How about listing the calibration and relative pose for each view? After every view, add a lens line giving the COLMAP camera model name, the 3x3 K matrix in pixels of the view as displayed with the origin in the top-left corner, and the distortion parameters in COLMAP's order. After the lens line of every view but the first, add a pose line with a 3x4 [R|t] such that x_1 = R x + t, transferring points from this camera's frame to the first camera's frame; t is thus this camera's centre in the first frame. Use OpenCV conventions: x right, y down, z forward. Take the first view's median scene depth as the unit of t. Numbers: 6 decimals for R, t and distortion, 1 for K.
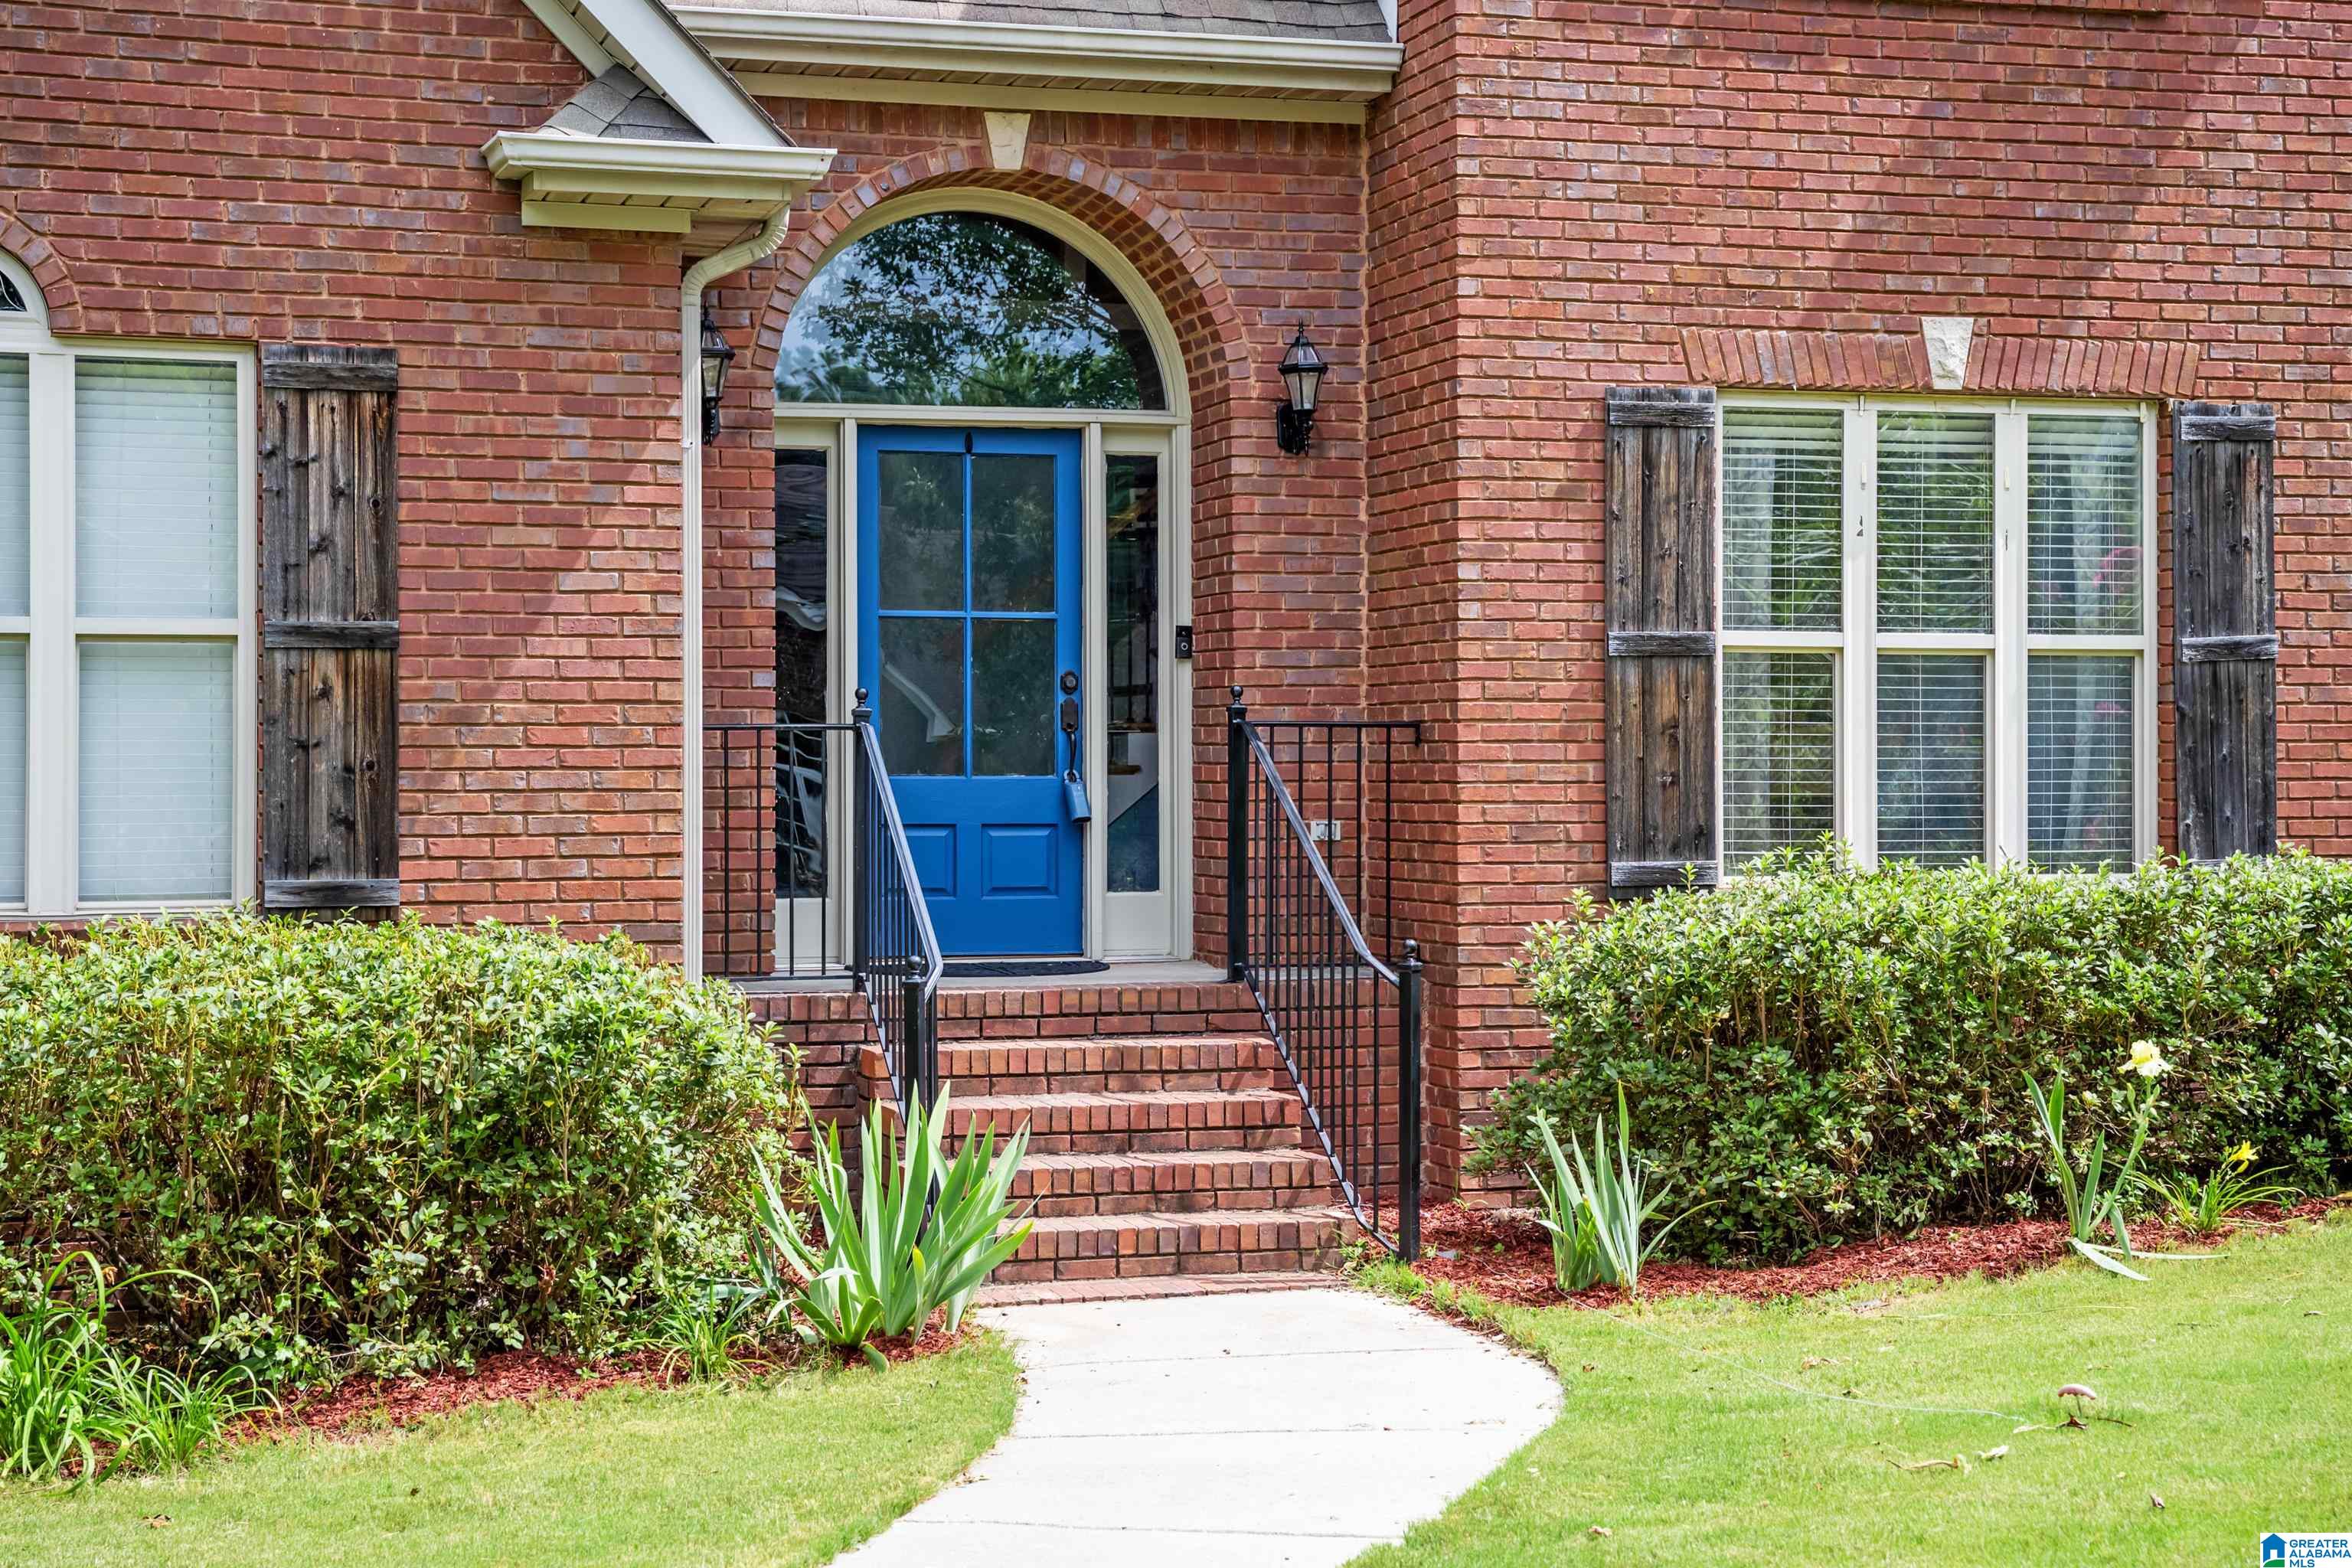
lens RADIAL K [[3804.8, 0, 1176.0], [0, 3804.8, 784.0], [0, 0, 1]] dist [0.066412, 0.127250]
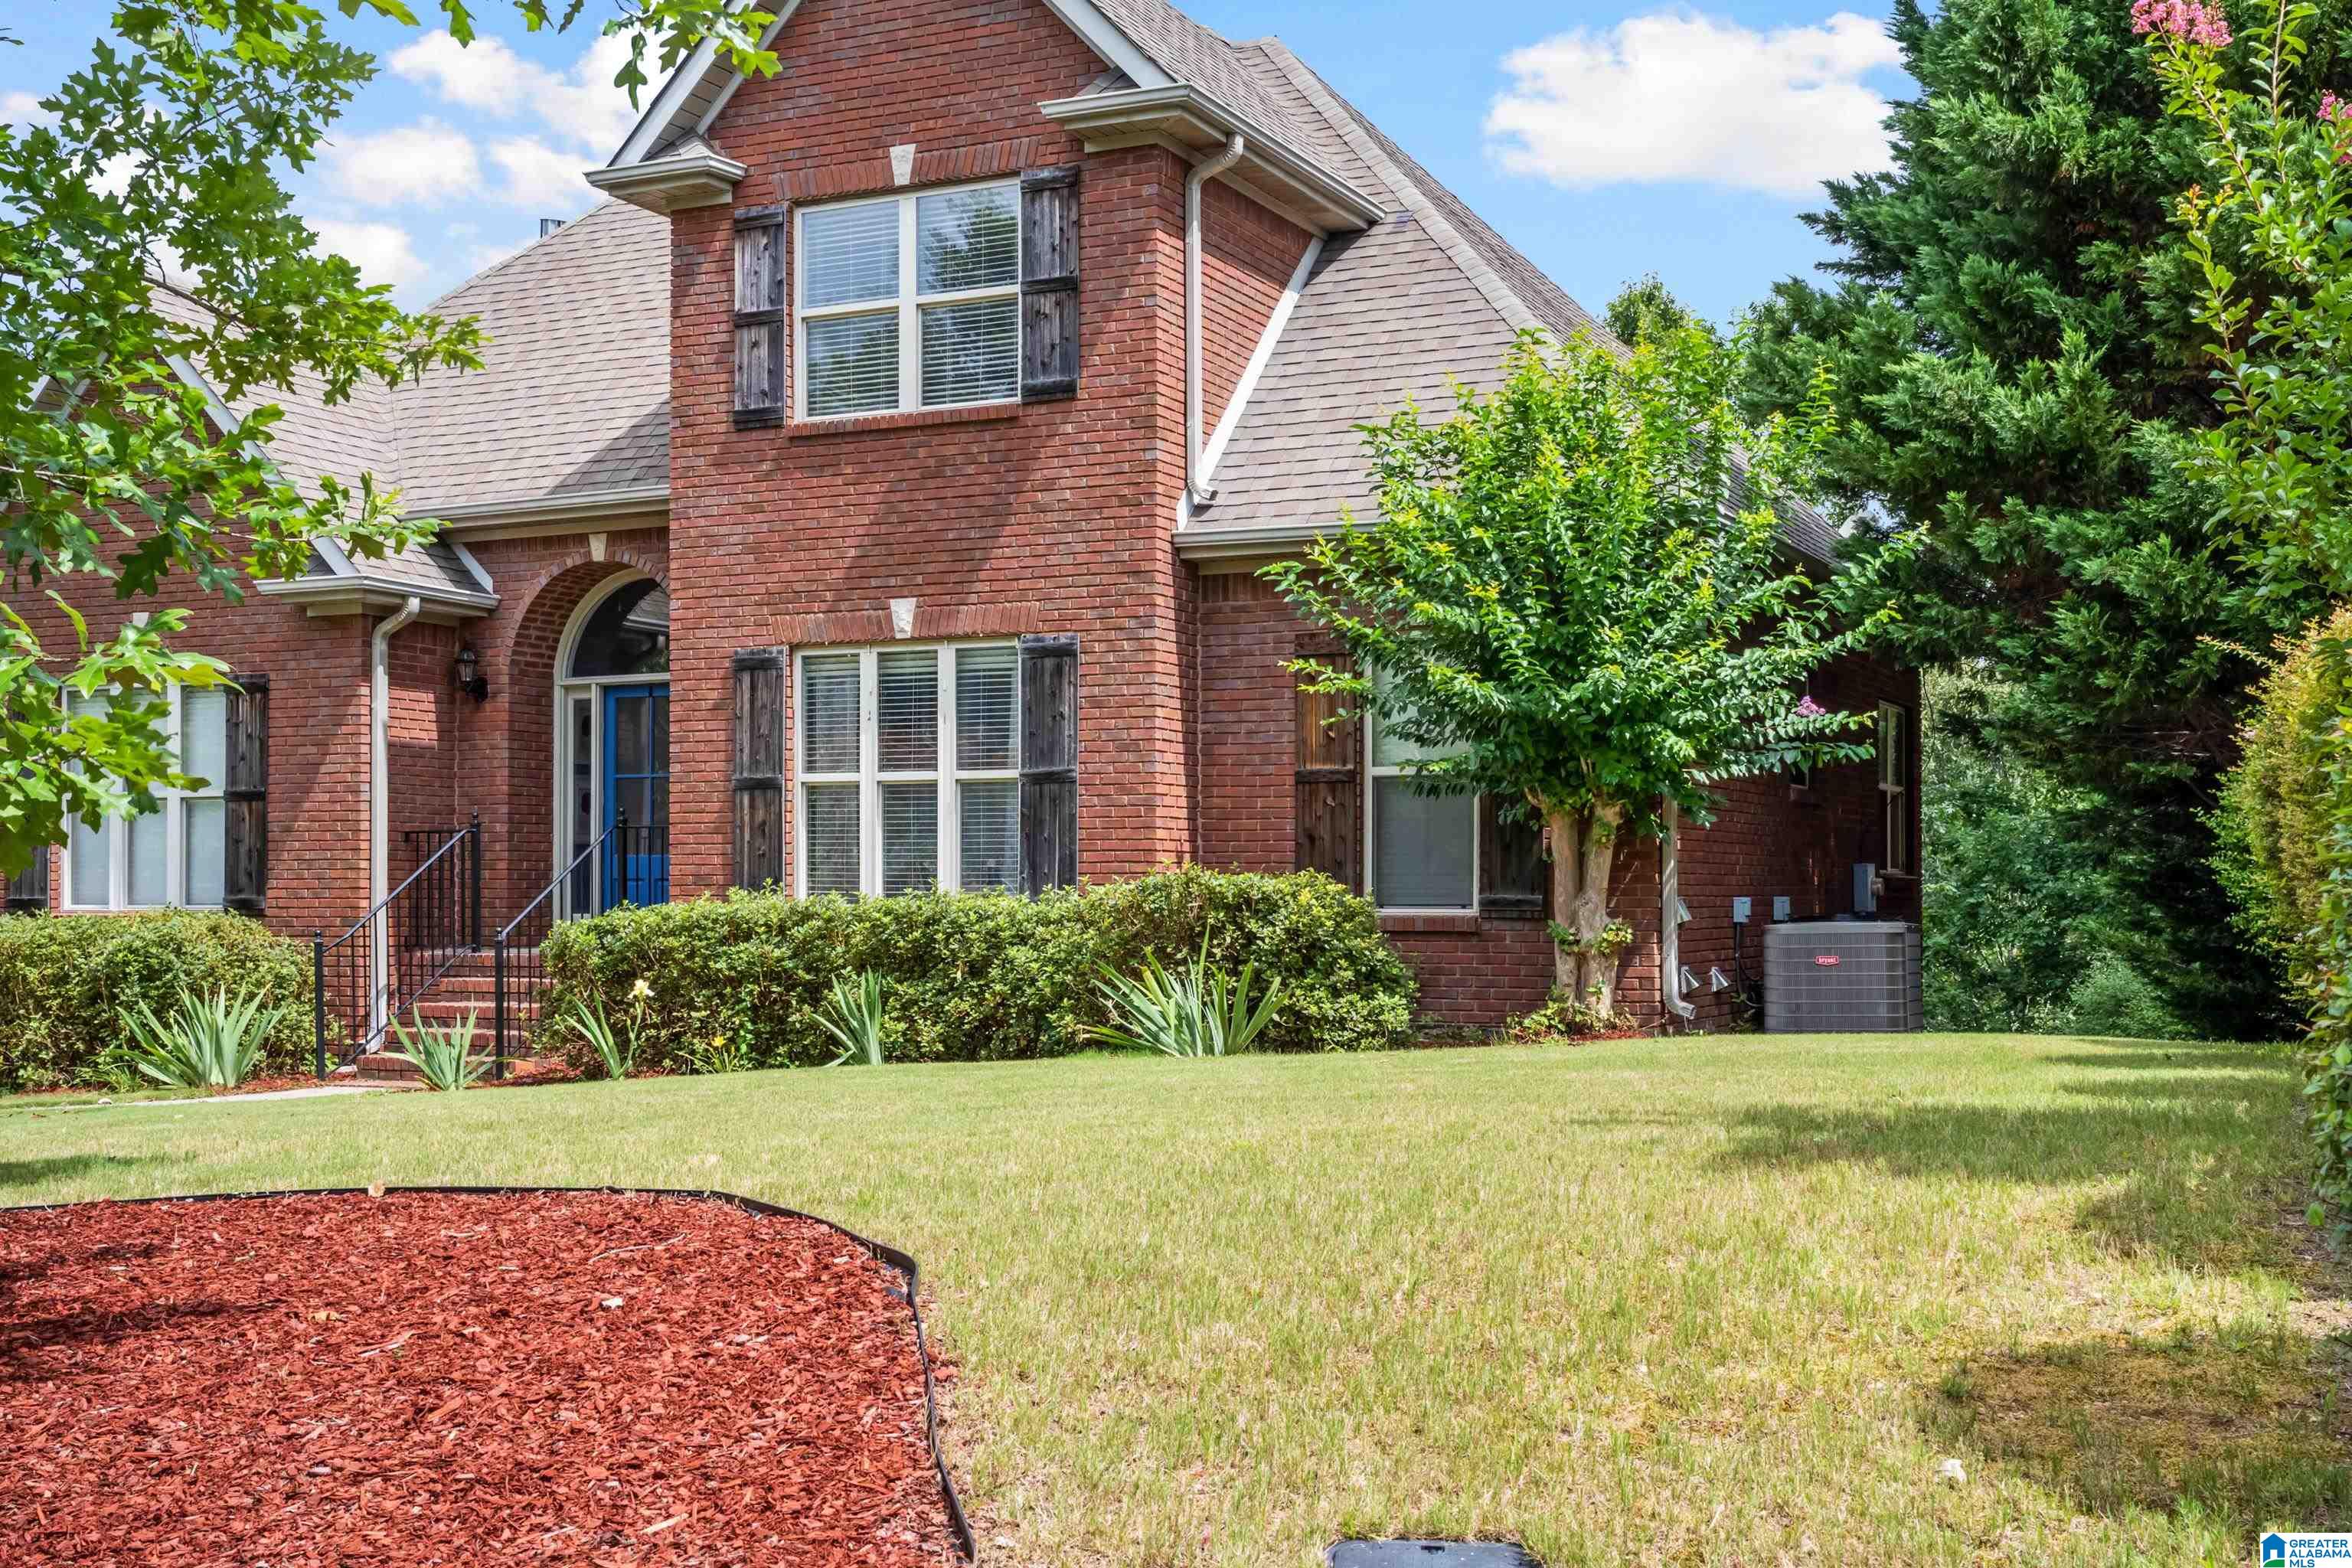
lens RADIAL K [[2611.7, 0, 1176.0], [0, 2611.7, 784.0], [0, 0, 1]] dist [0.001903, -0.003808]
pose [[0.729838, -0.025007, -0.683163, 1.147980], [-0.002030, 0.999247, -0.038746, 0.014306], [0.683617, 0.029665, 0.729238, 0.182373]]
